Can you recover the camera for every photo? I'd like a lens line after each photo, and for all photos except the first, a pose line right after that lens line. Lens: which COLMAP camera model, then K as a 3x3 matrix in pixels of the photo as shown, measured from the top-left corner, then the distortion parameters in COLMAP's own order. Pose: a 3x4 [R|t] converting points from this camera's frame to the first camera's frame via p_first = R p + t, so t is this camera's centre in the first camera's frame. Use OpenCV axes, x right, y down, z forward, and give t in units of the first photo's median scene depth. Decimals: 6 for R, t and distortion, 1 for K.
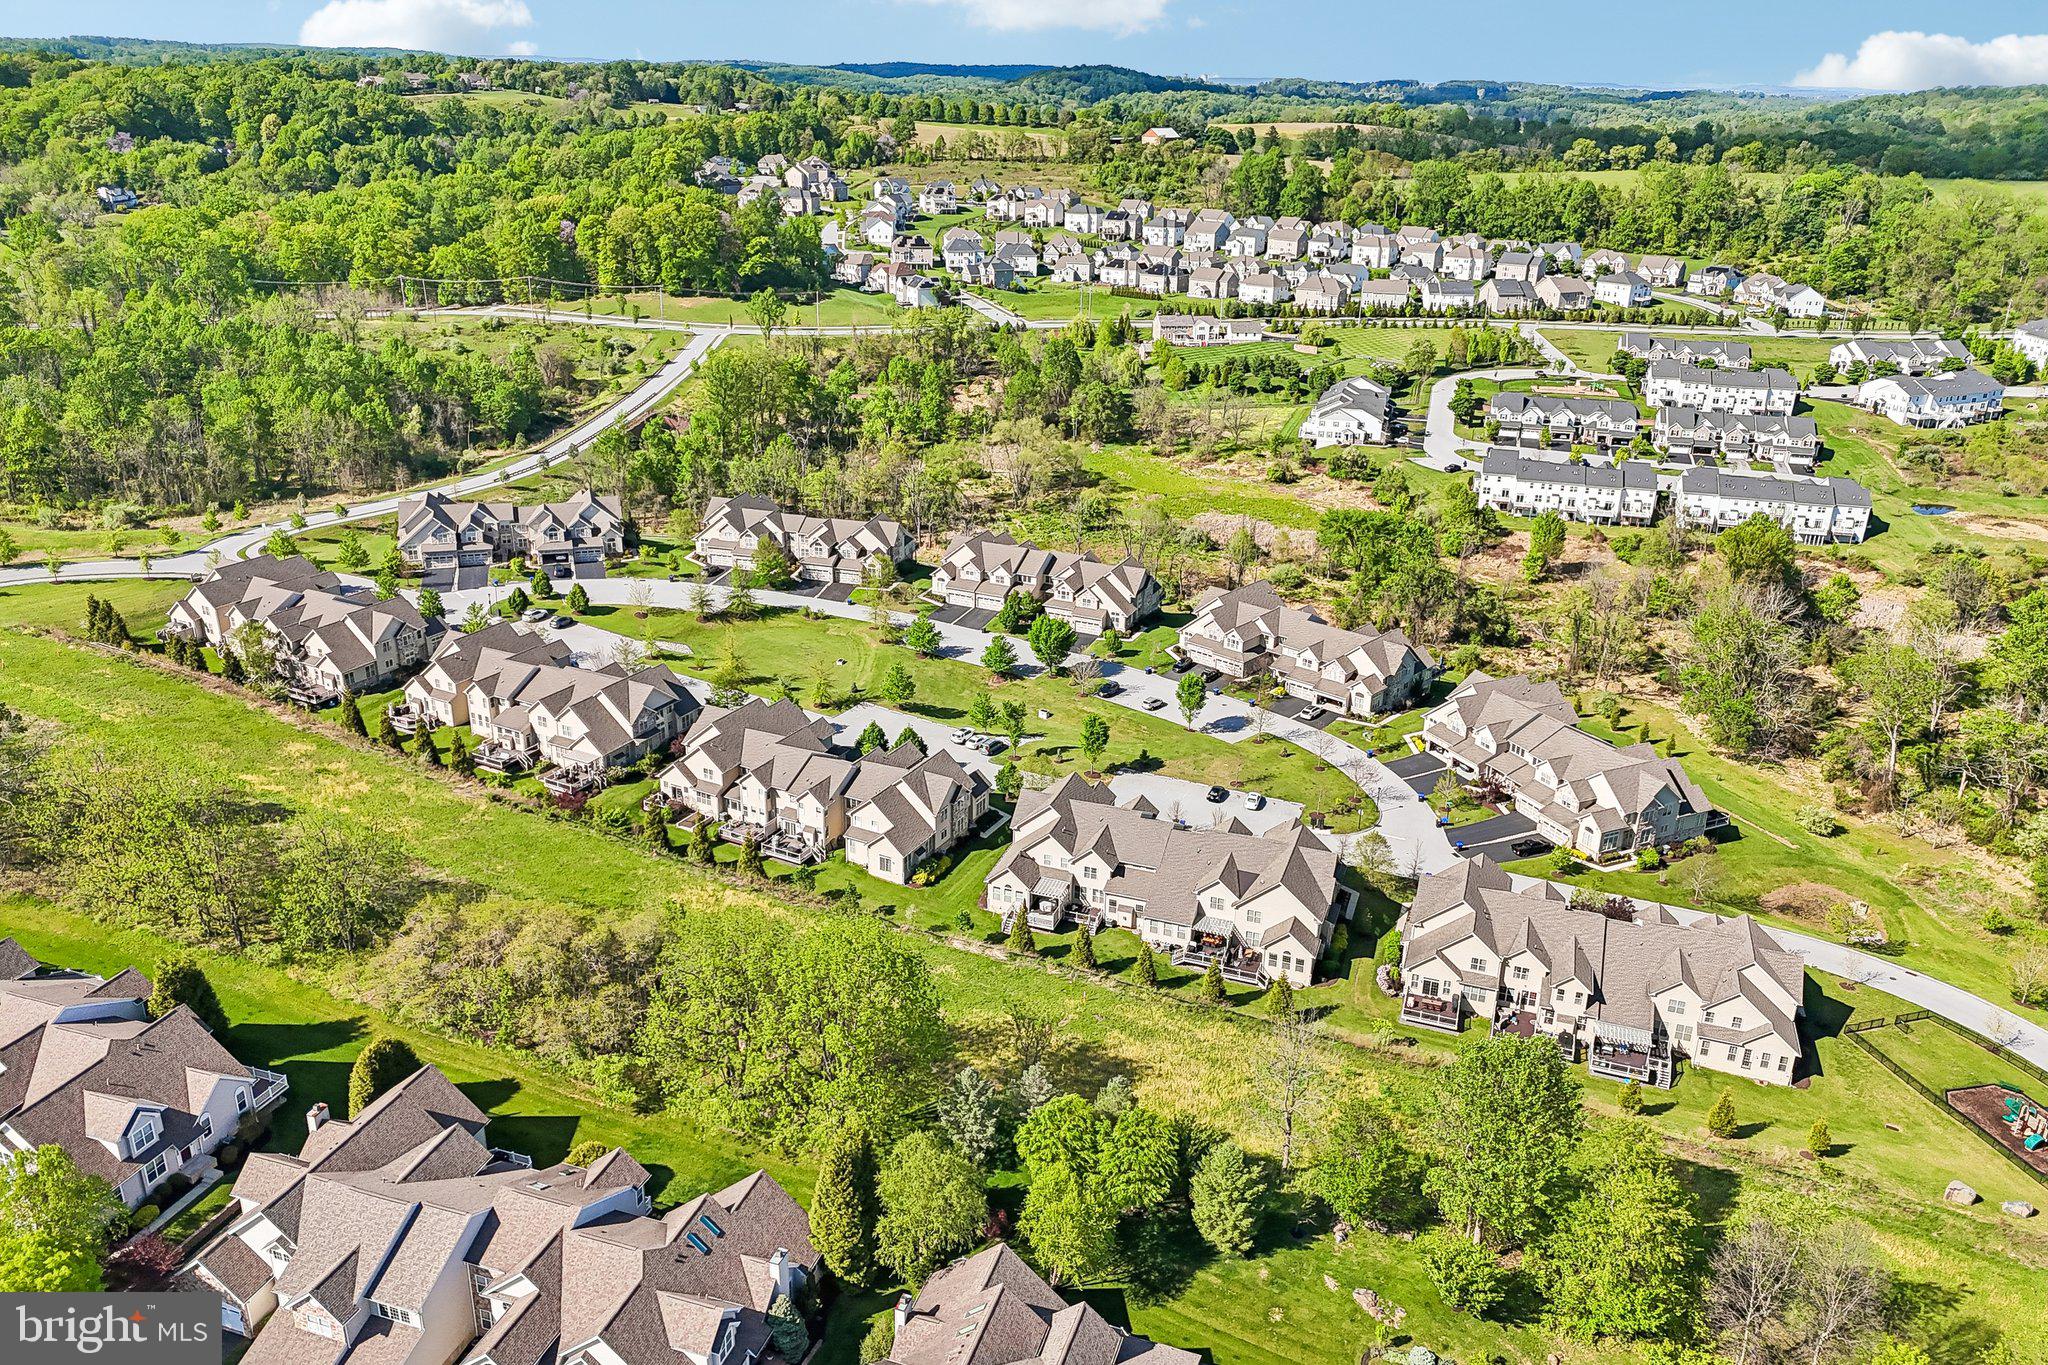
lens RADIAL K [[1524.3, 0, 1030.4], [0, 1524.3, 693.1], [0, 0, 1]] dist [0.074043, -0.074622]
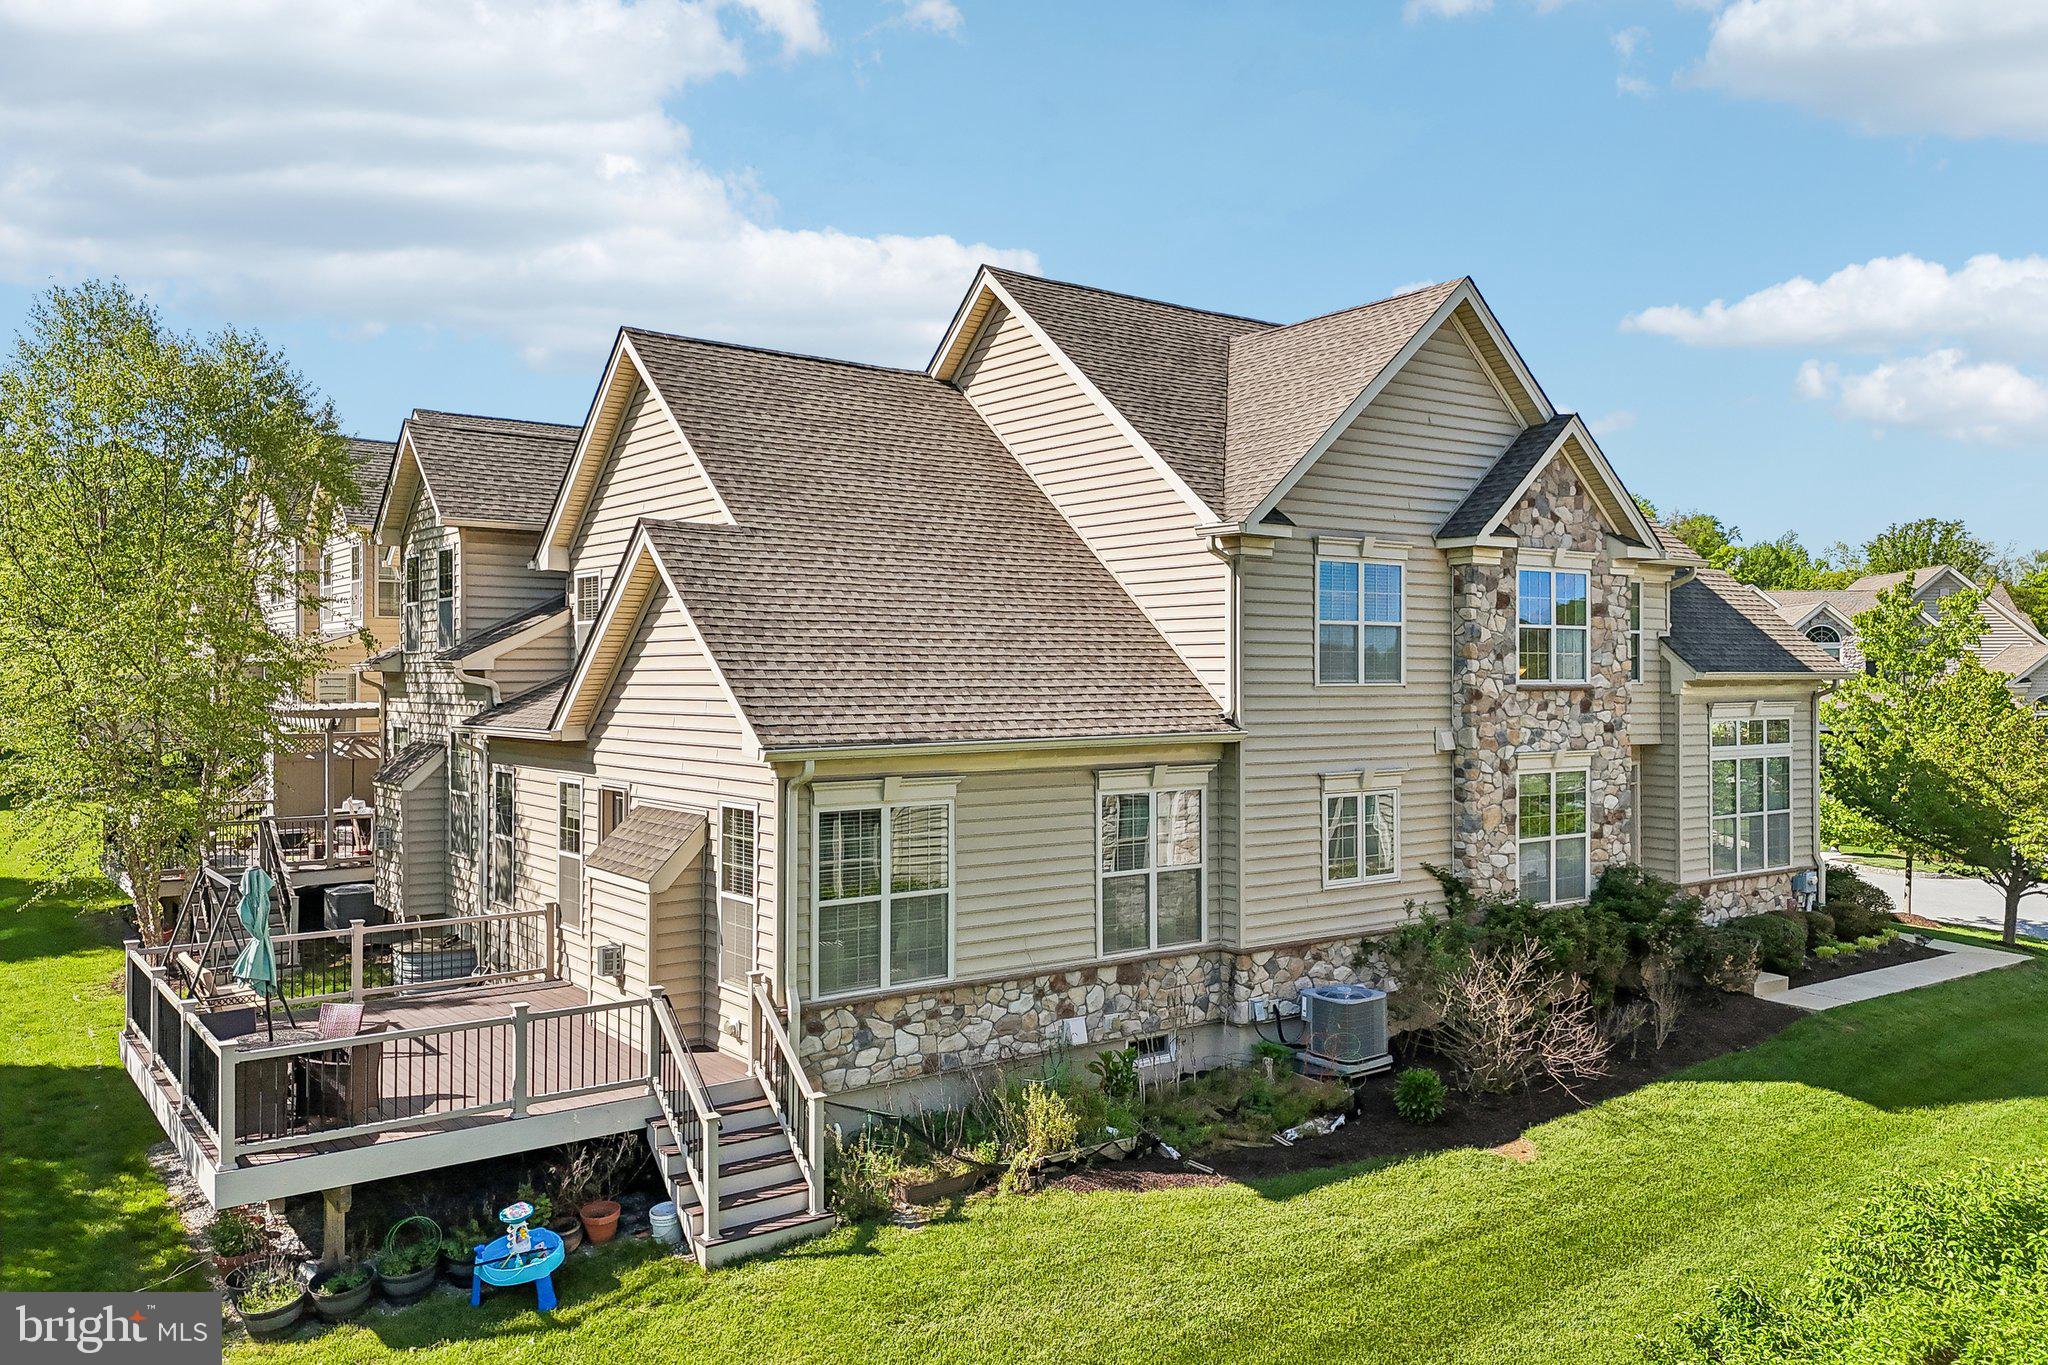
lens RADIAL K [[1524.3, 0, 1012.6], [0, 1524.3, 677.9], [0, 0, 1]] dist [0.074043, -0.074622]
pose [[0.904774, -0.017787, -0.425519, -0.256555], [-0.146069, 0.925566, -0.349273, 0.002898], [0.400059, 0.378168, 0.834830, 0.593313]]
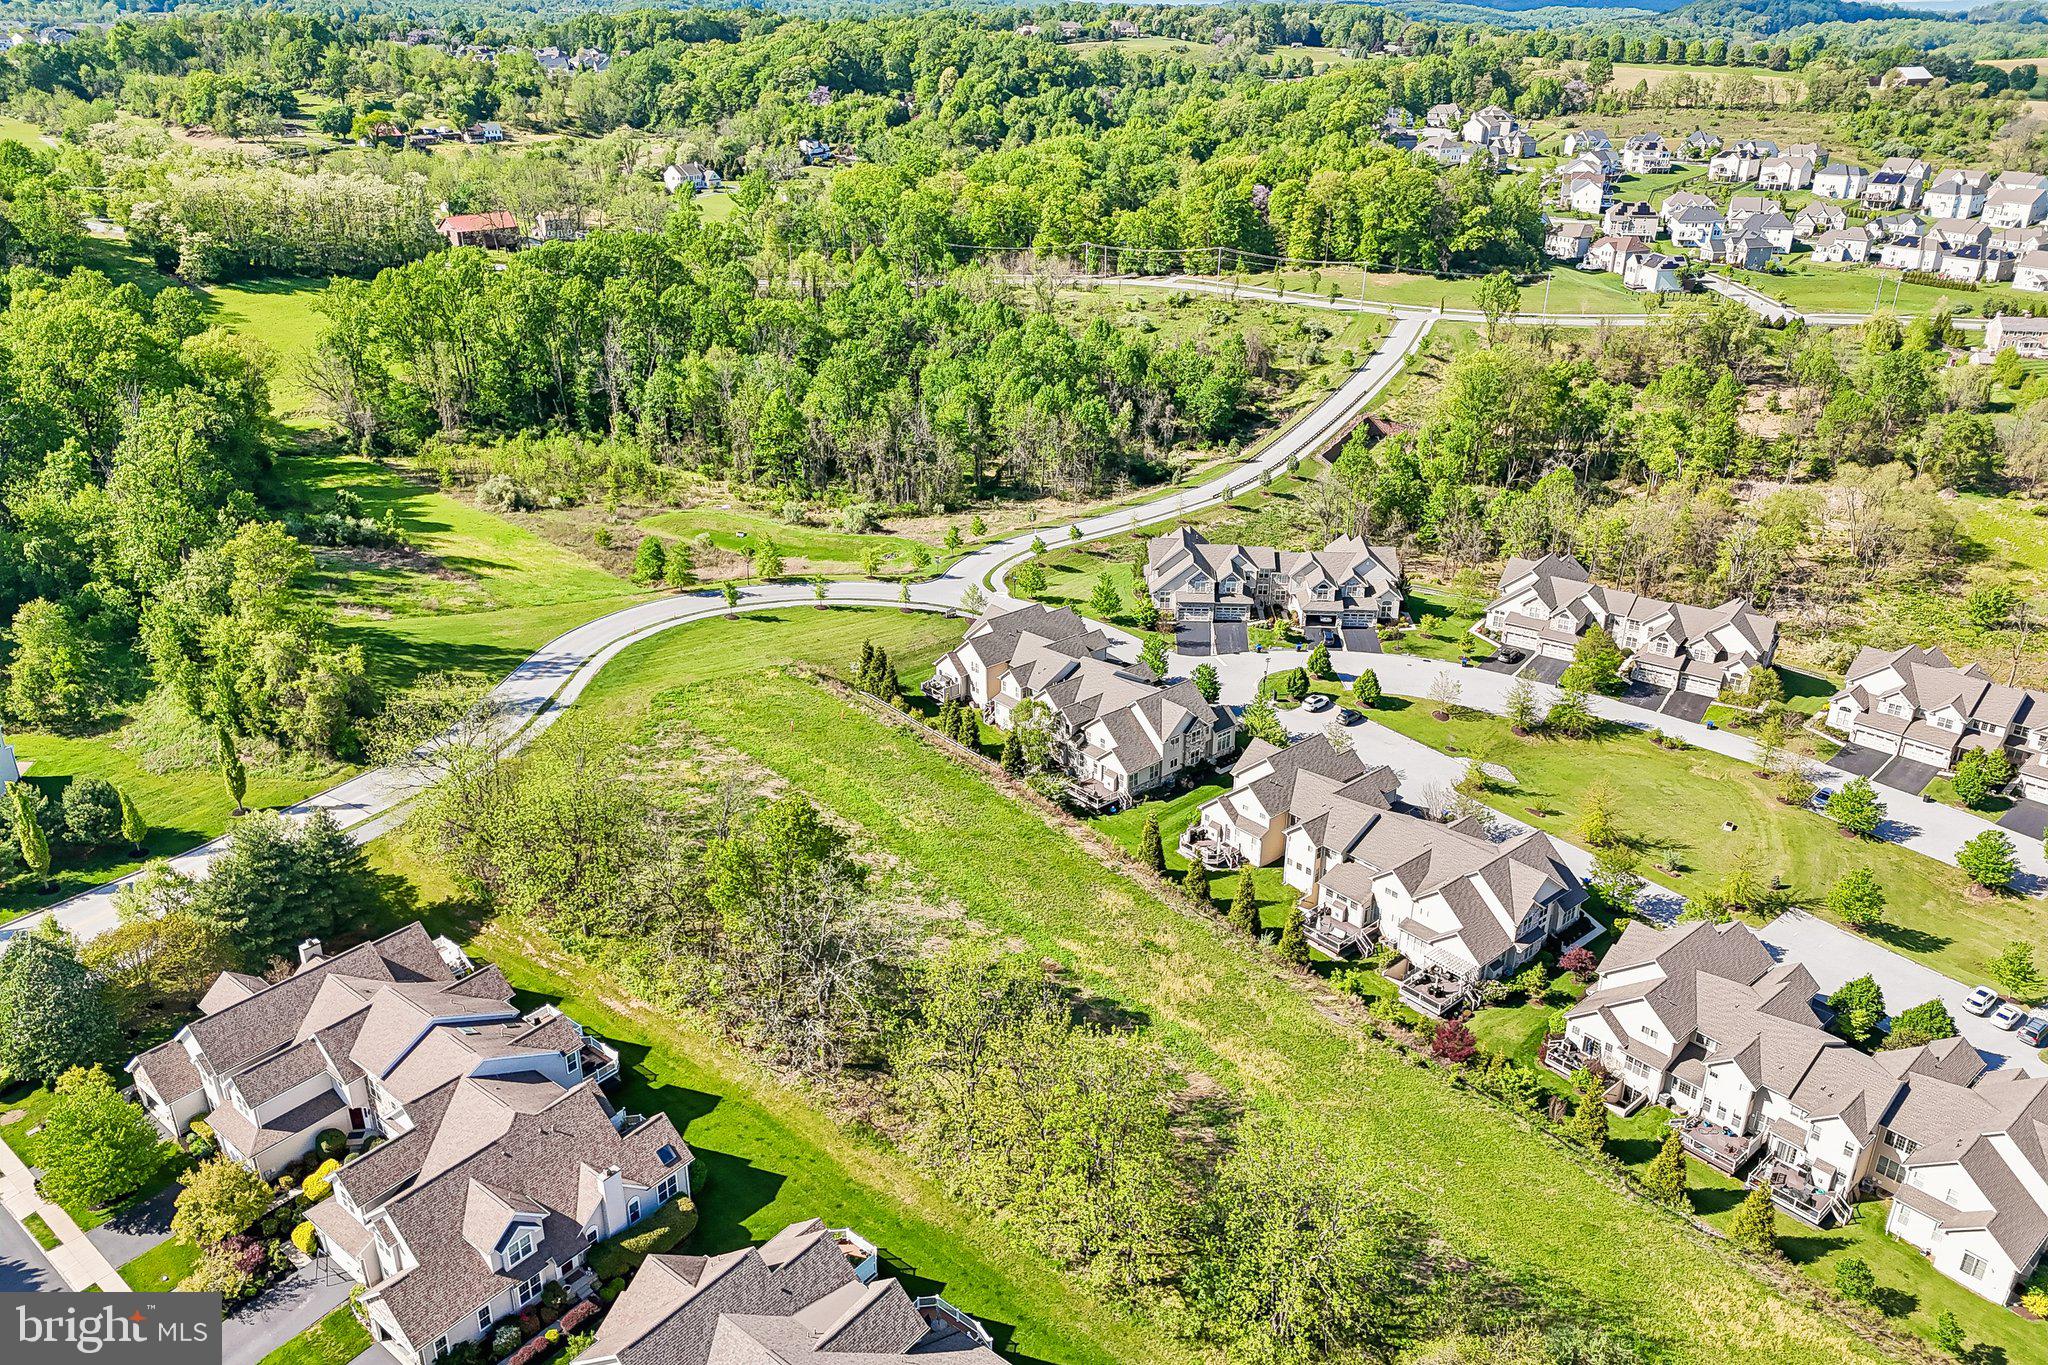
lens RADIAL K [[1524.3, 0, 1019.2], [0, 1524.3, 700.8], [0, 0, 1]] dist [0.074043, -0.074622]
pose [[0.934685, 0.131544, -0.330242, -0.145872], [-0.118959, 0.991196, 0.058129, -0.058579], [0.334981, -0.015047, 0.942105, 0.125190]]
